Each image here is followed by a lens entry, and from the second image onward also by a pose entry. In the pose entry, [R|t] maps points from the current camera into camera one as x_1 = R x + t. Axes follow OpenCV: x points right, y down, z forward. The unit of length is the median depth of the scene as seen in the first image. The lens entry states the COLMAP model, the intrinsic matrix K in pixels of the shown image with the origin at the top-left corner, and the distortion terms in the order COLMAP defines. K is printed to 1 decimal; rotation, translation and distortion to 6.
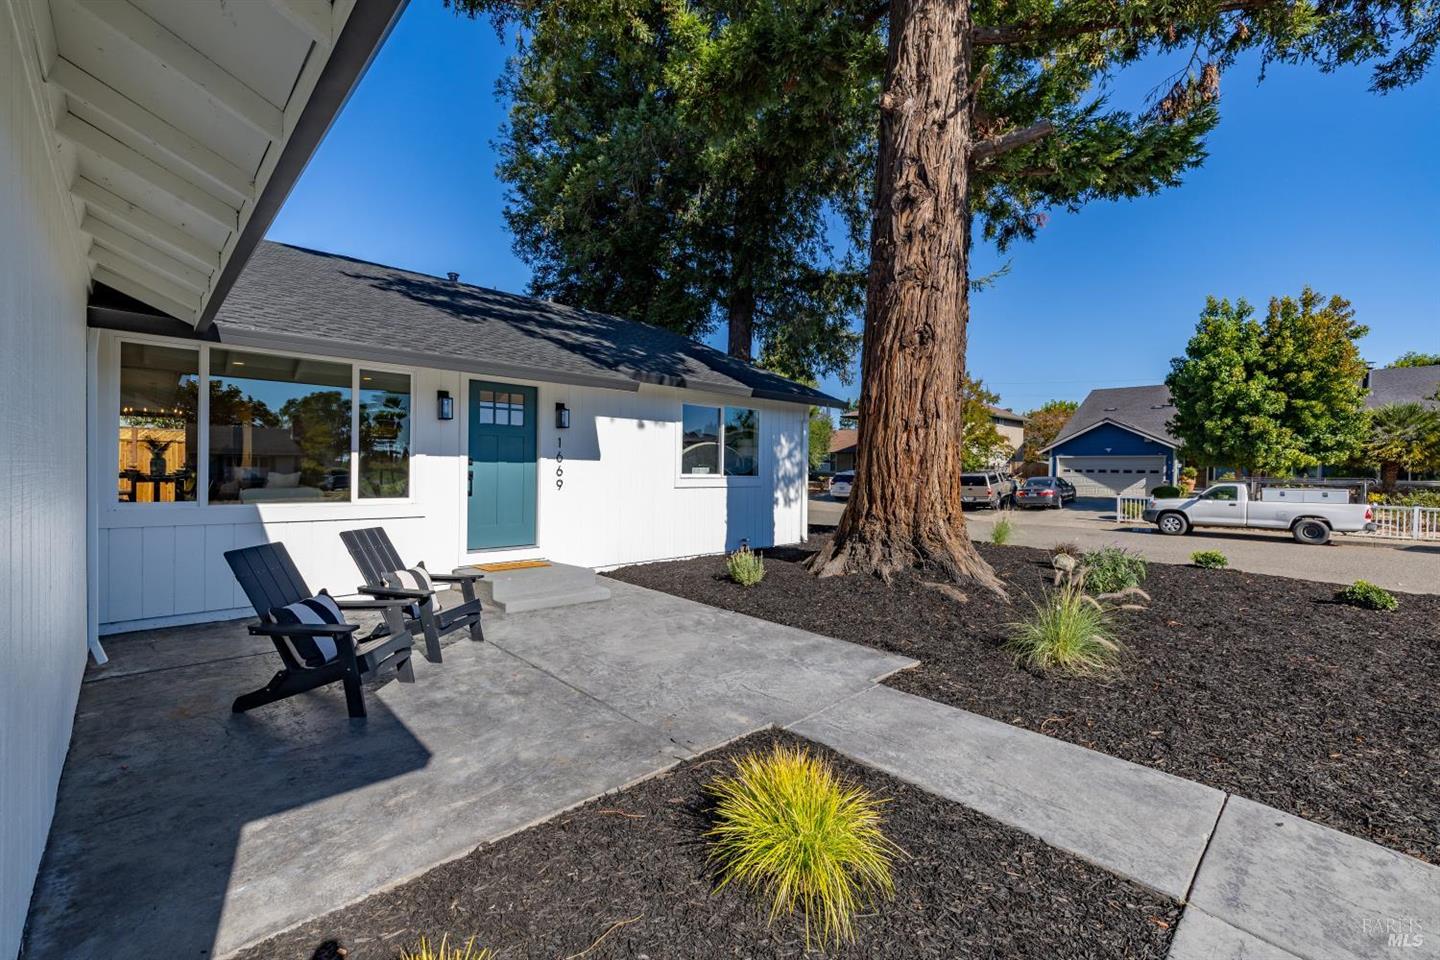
lens RADIAL K [[602.4, 0, 720.0], [0, 602.4, 480.0], [0, 0, 1]] dist [0.001350, 0.000116]
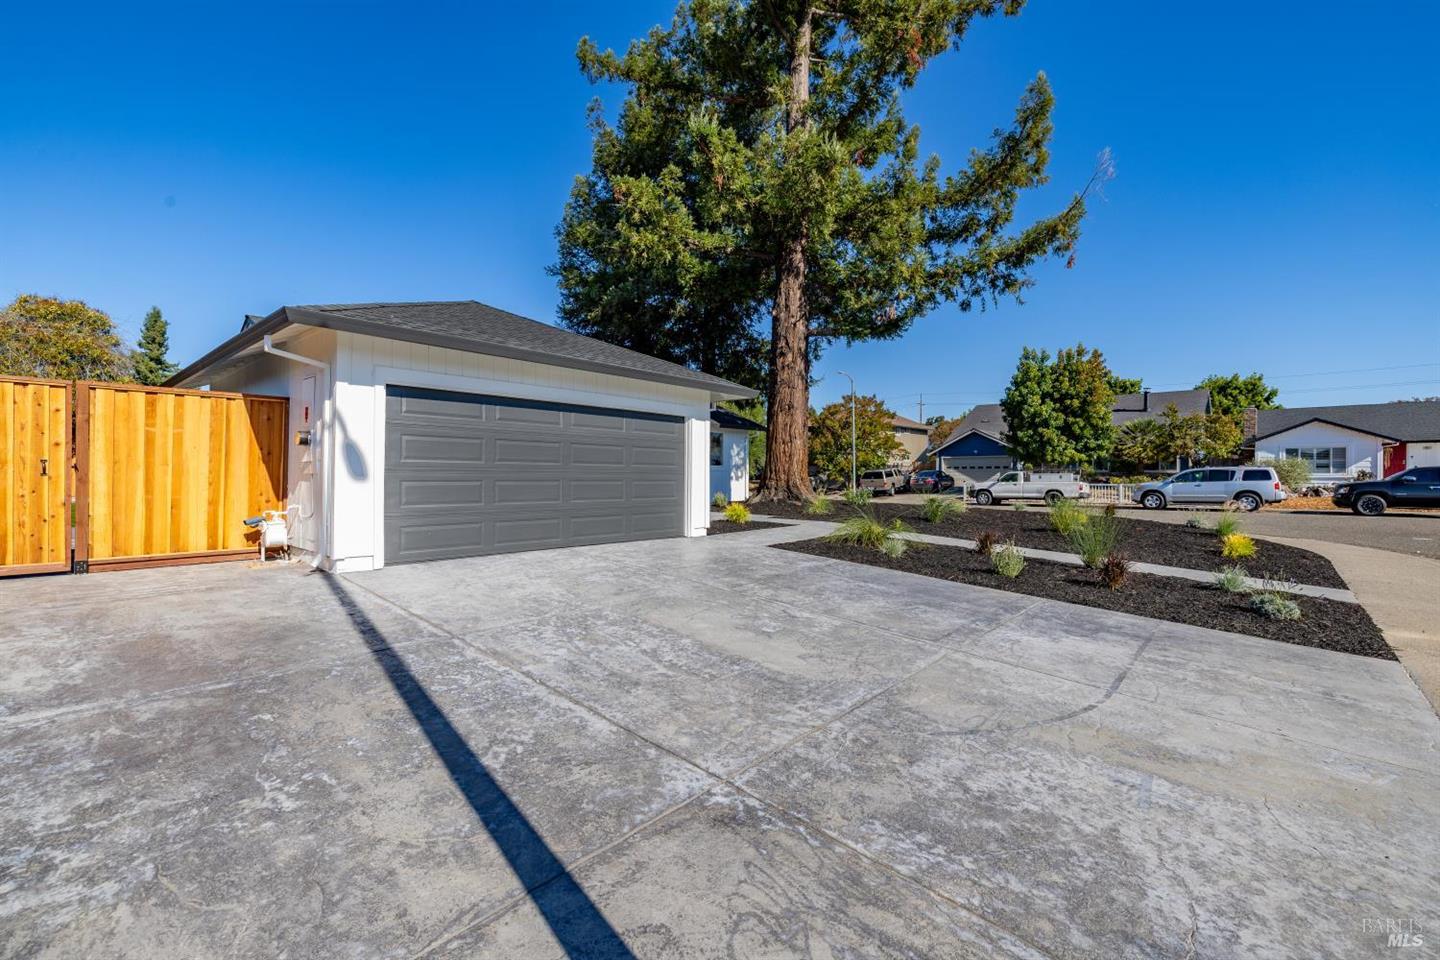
lens RADIAL K [[602.4, 0, 720.0], [0, 602.4, 480.0], [0, 0, 1]] dist [0.001350, 0.000116]
pose [[0.997425, -0.014154, 0.070312, -0.083652], [0.014933, 0.999833, -0.010564, 0.056962], [-0.070150, 0.011586, 0.997469, -0.927172]]
